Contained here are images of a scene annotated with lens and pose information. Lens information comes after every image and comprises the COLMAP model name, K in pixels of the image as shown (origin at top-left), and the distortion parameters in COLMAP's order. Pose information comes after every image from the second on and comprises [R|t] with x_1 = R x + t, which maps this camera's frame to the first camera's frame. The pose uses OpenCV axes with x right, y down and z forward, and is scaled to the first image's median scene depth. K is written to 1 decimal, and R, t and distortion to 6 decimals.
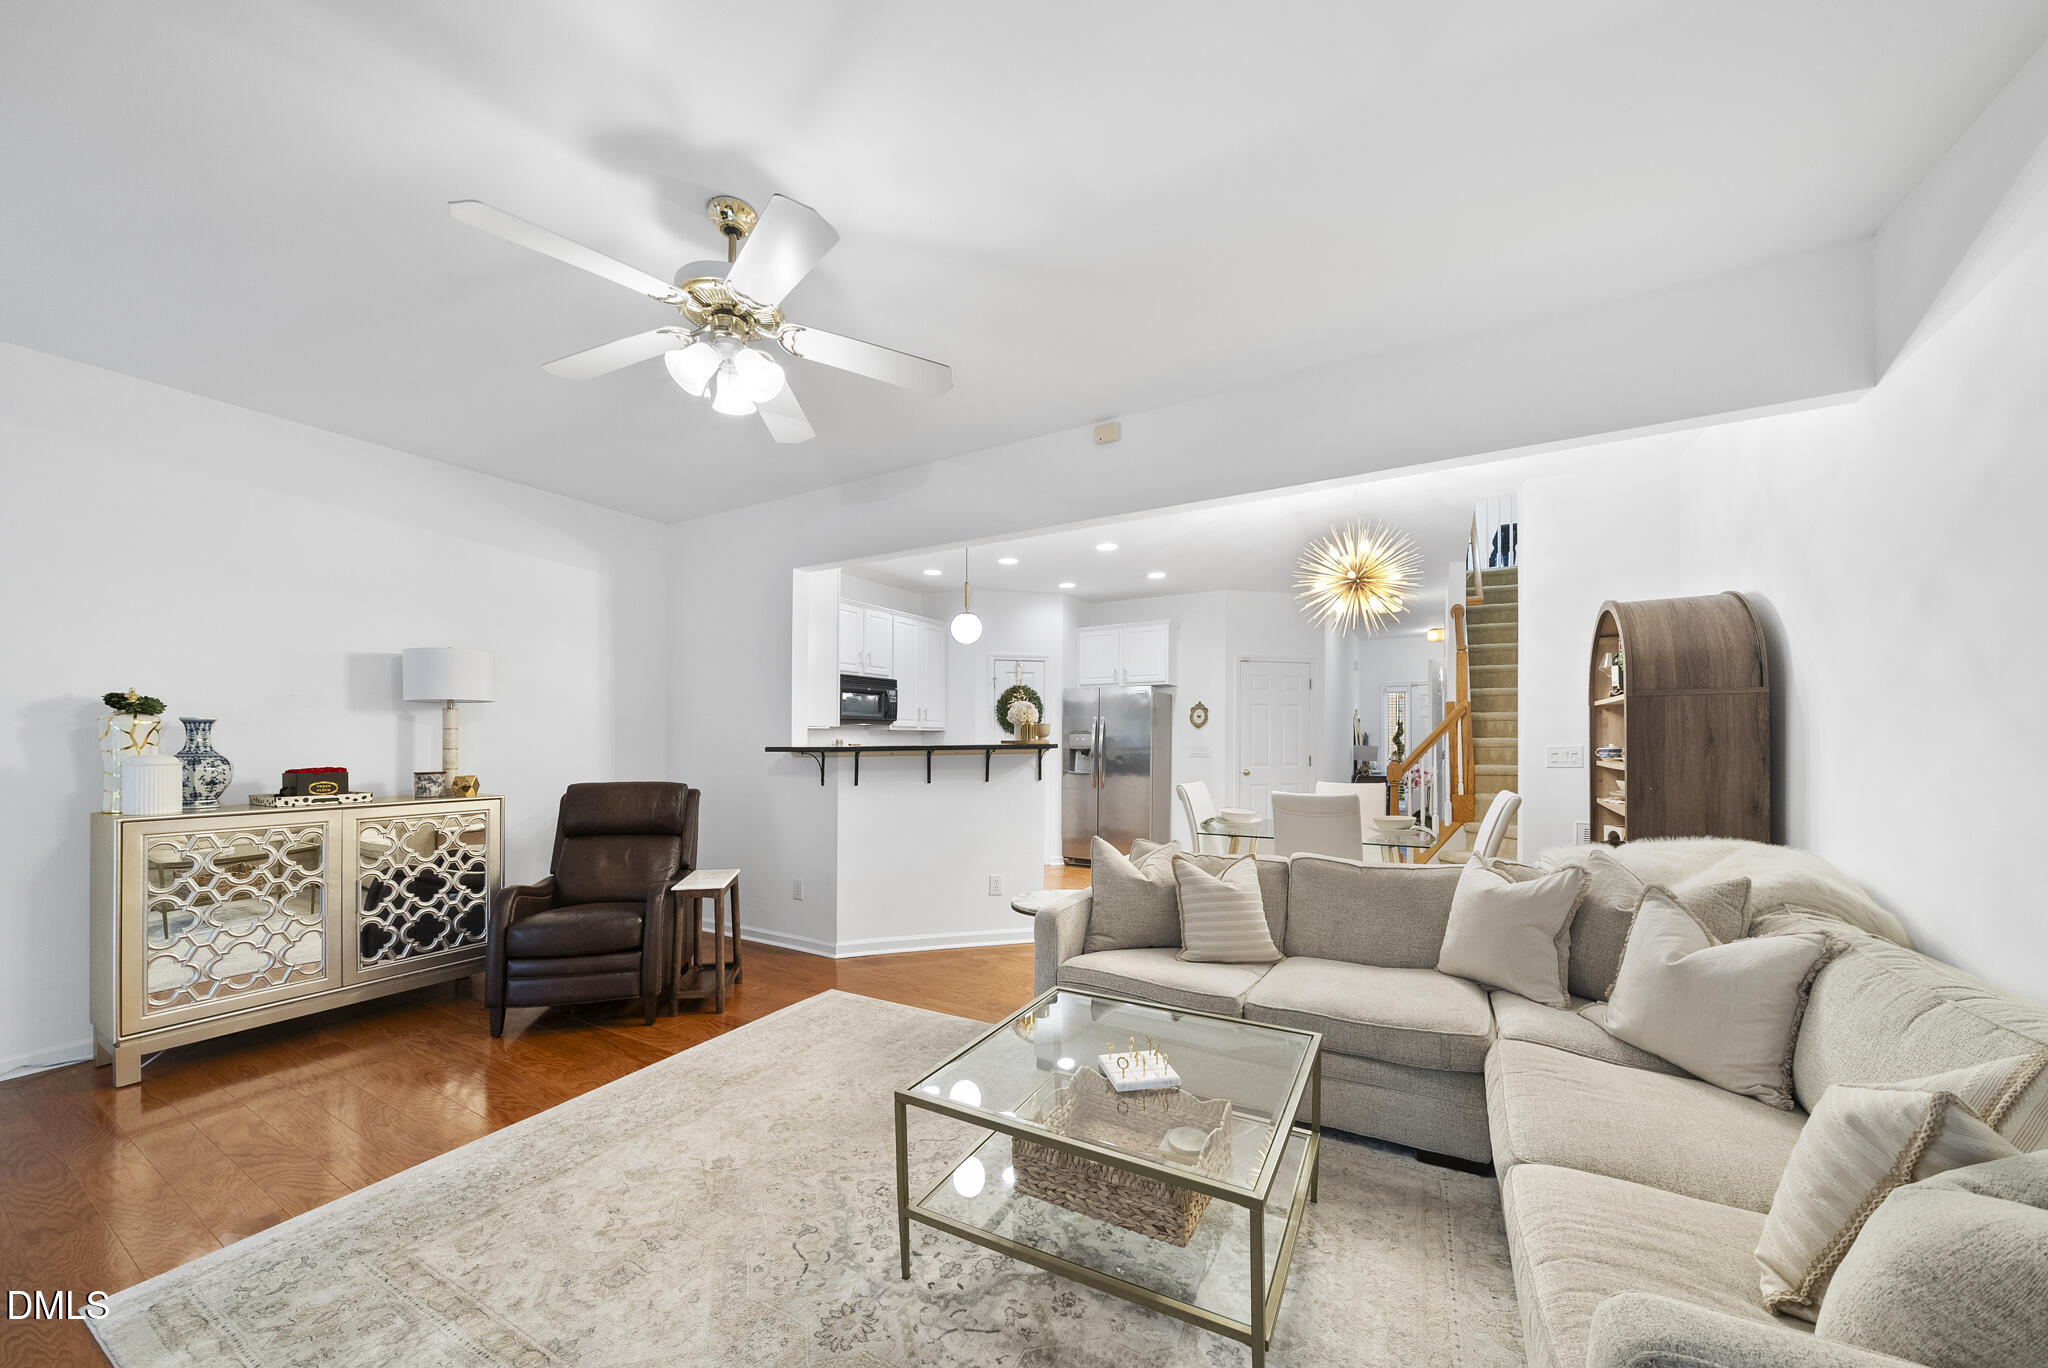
lens RADIAL K [[721.9, 0, 1028.1], [0, 721.9, 716.4], [0, 0, 1]] dist [0.000062, 0.000029]
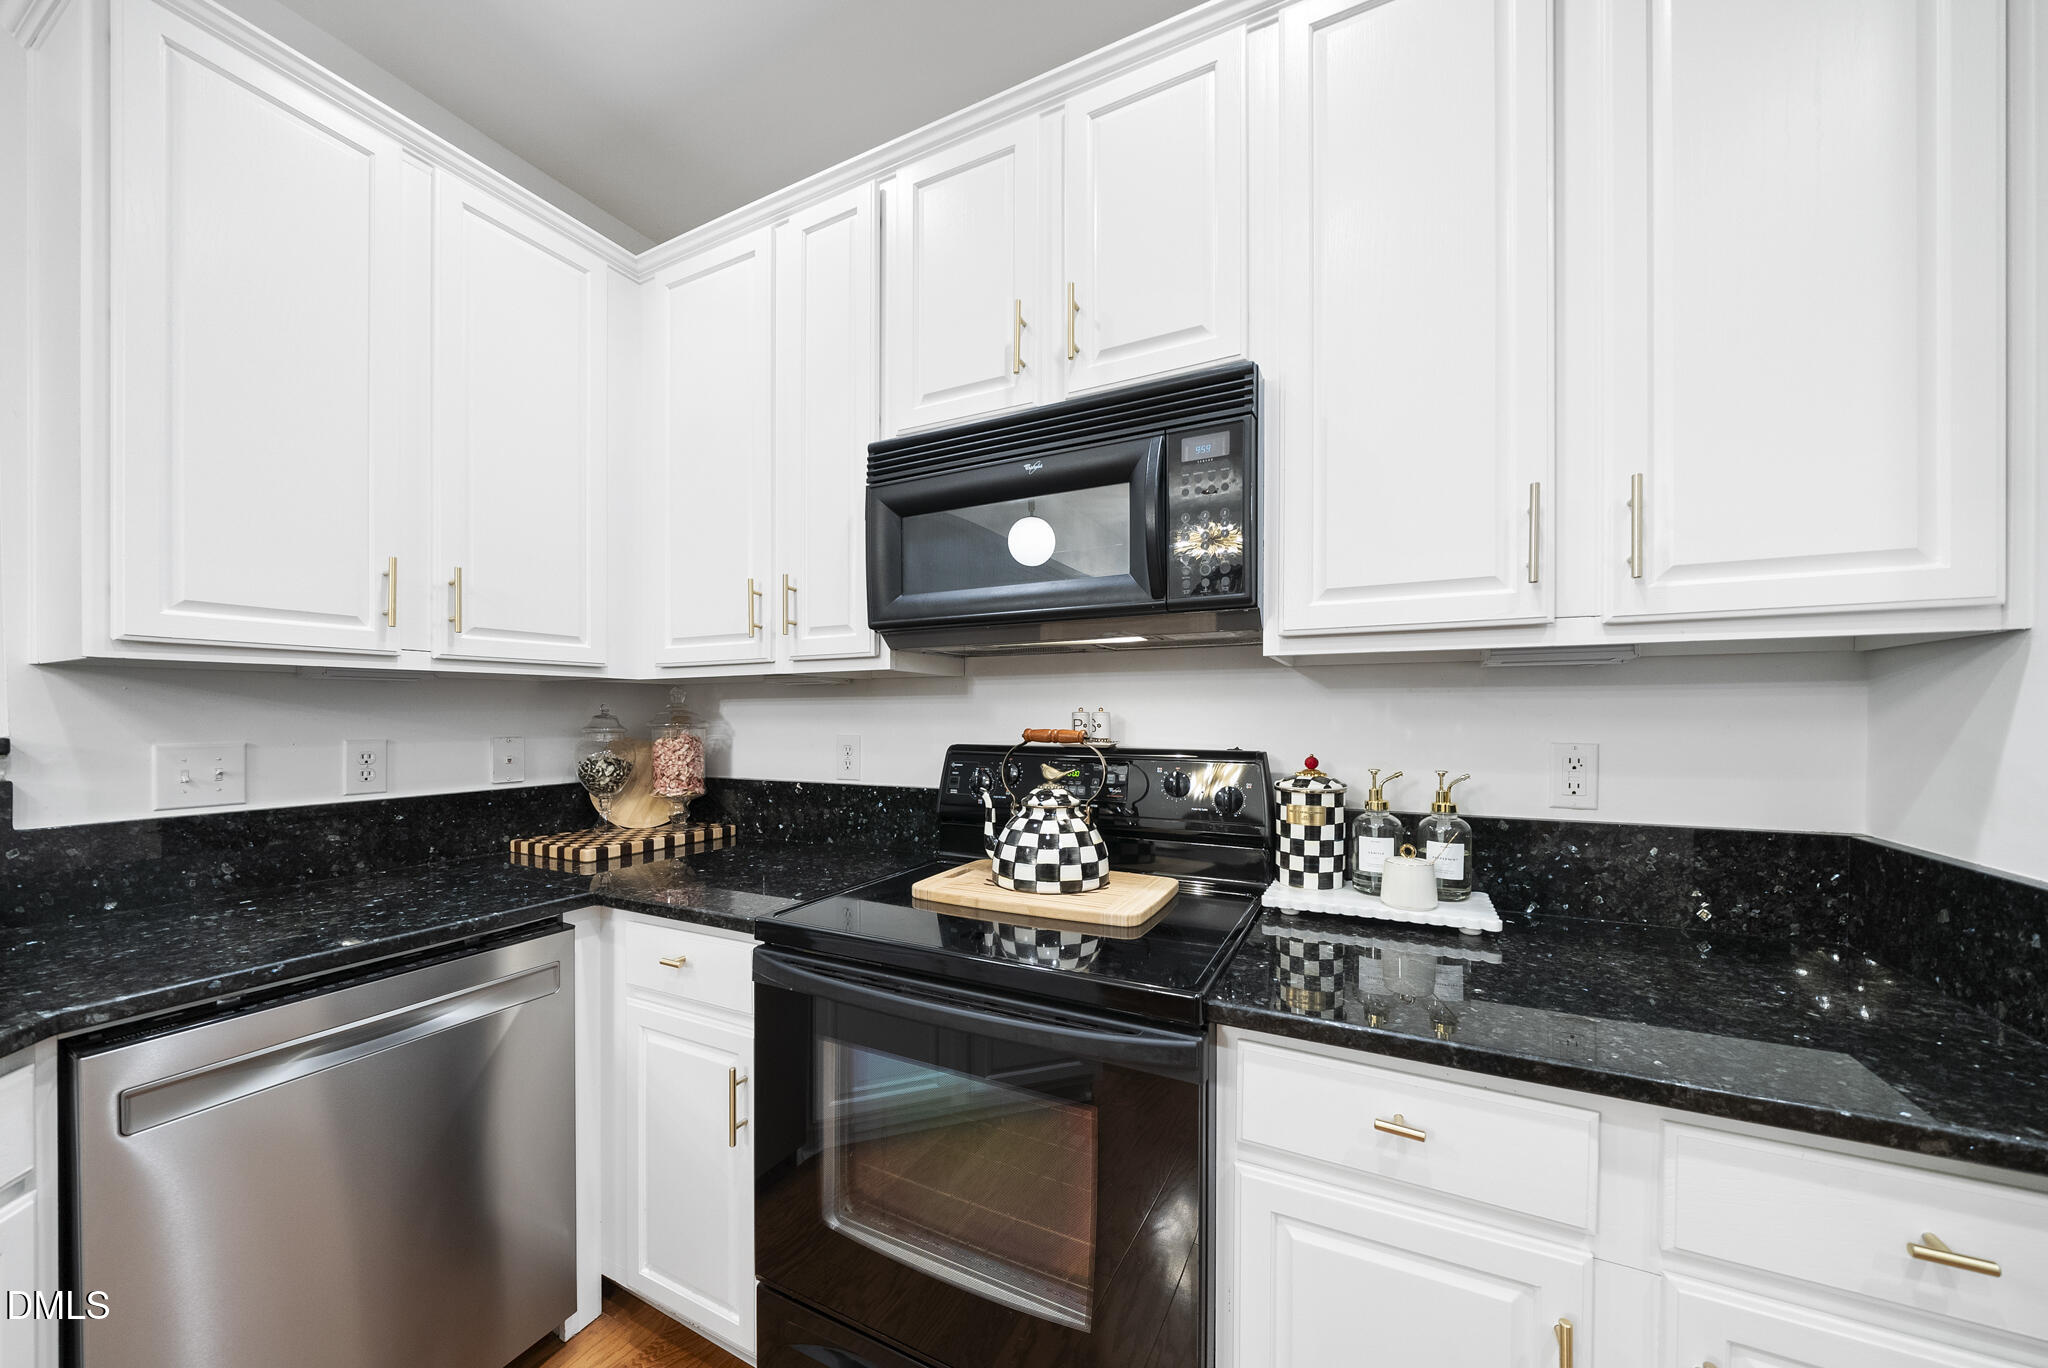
lens RADIAL K [[721.9, 0, 1028.1], [0, 721.9, 716.4], [0, 0, 1]] dist [0.000062, 0.000029]
pose [[0.043862, -0.001089, -0.999037, -0.016581], [0.026268, 0.999655, 0.000064, 0.031364], [0.998692, -0.026246, 0.043876, 0.968128]]
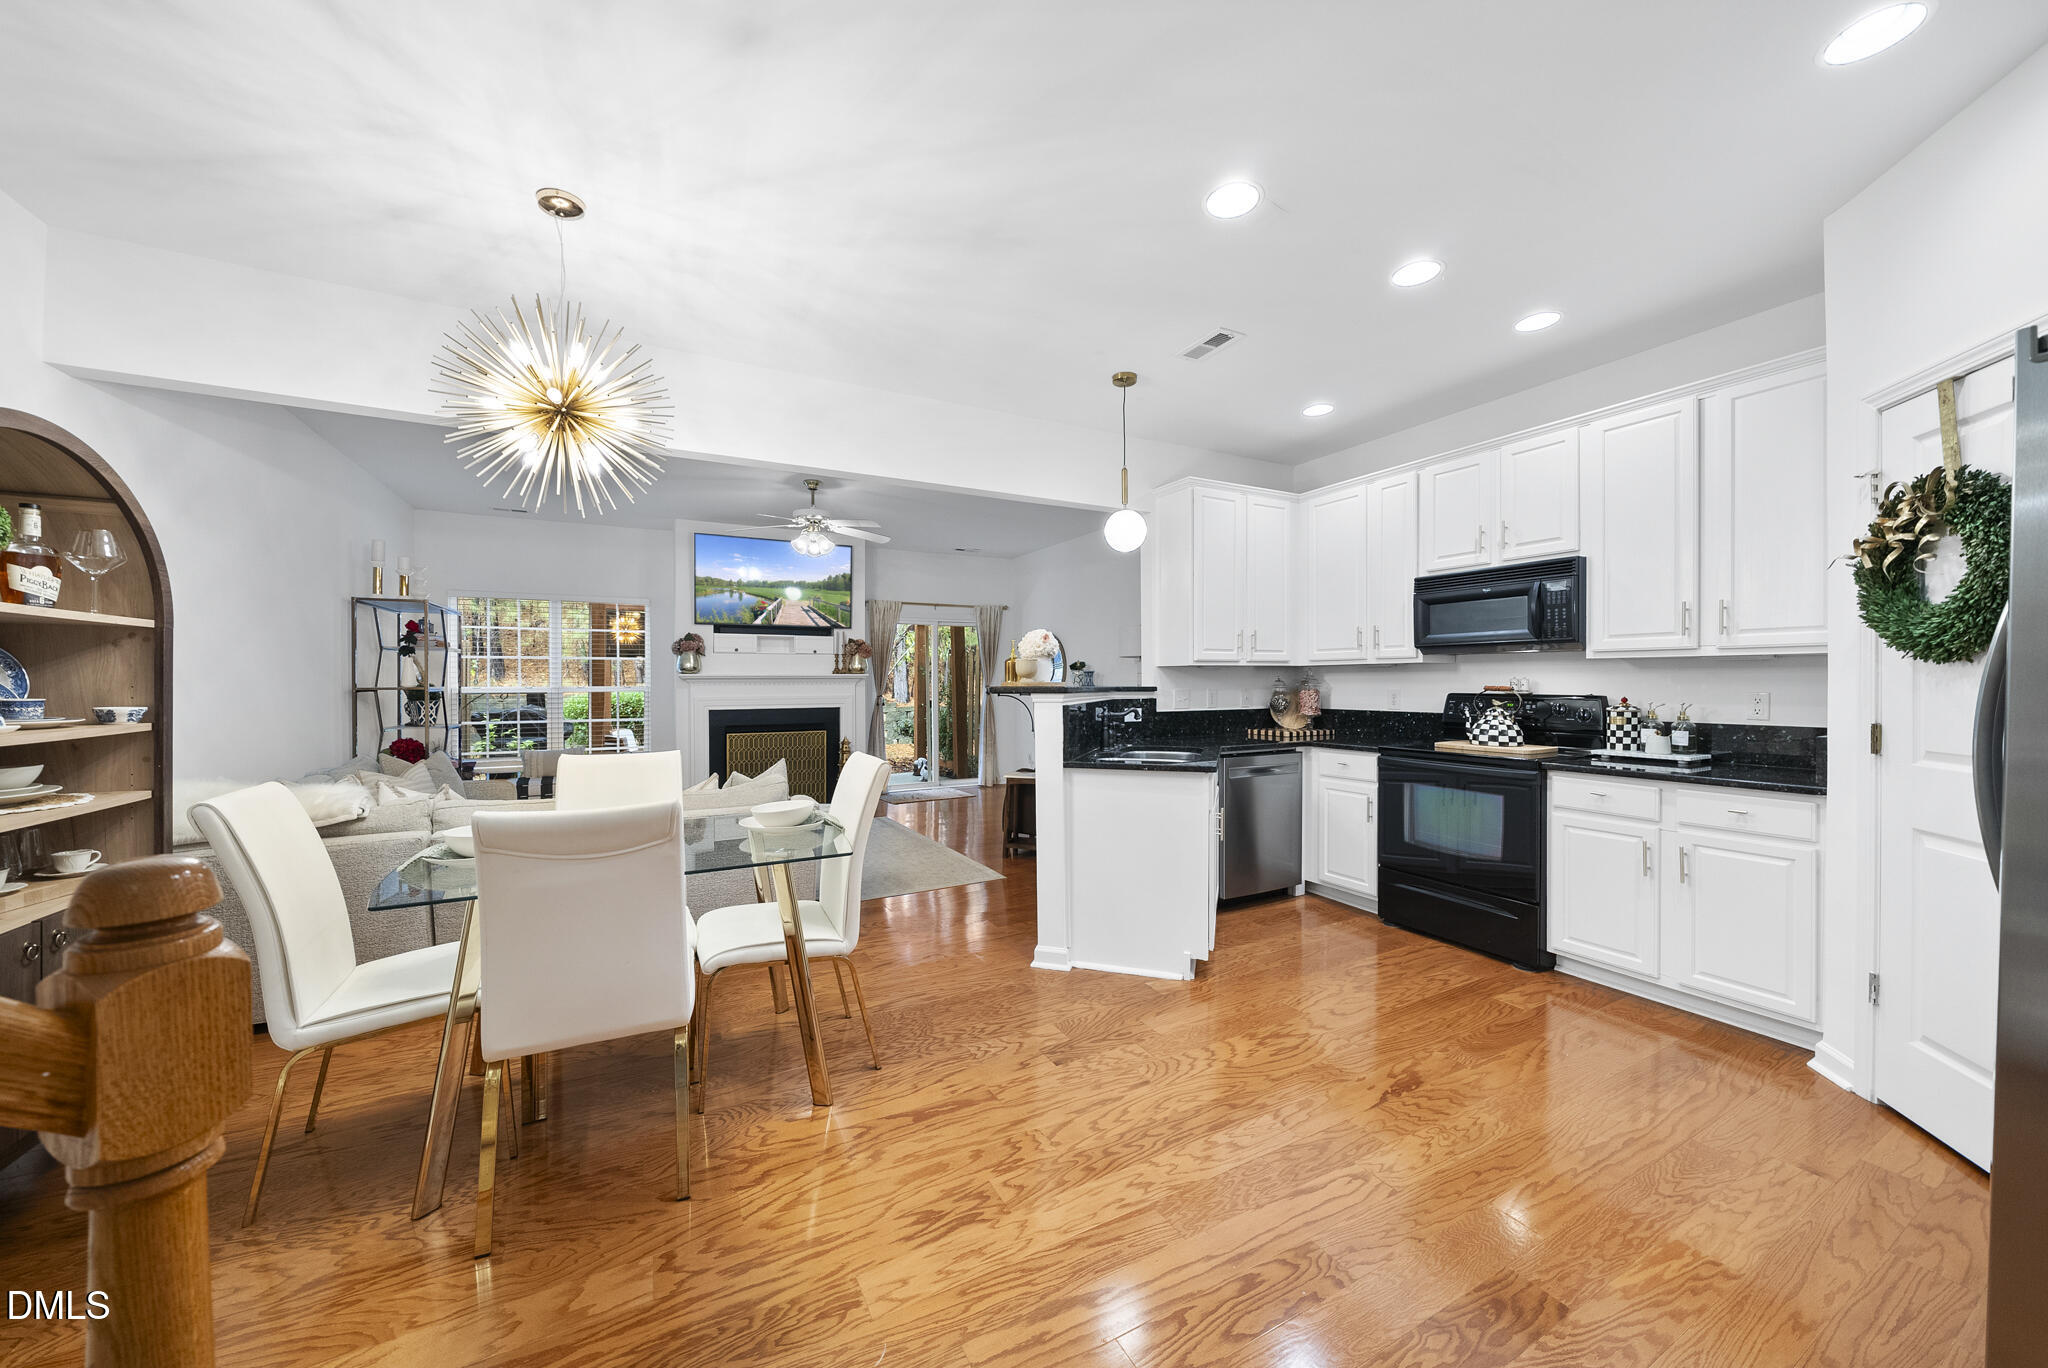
lens RADIAL K [[714.1, 0, 1014.2], [0, 714.1, 681.4], [0, 0, 1]] dist [-0.008352, -0.000010]
pose [[-0.548023, 0.000395, -0.836463, 0.433391], [0.021811, 0.999667, -0.013818, 0.031365], [0.836179, -0.025817, -0.547849, 0.974044]]
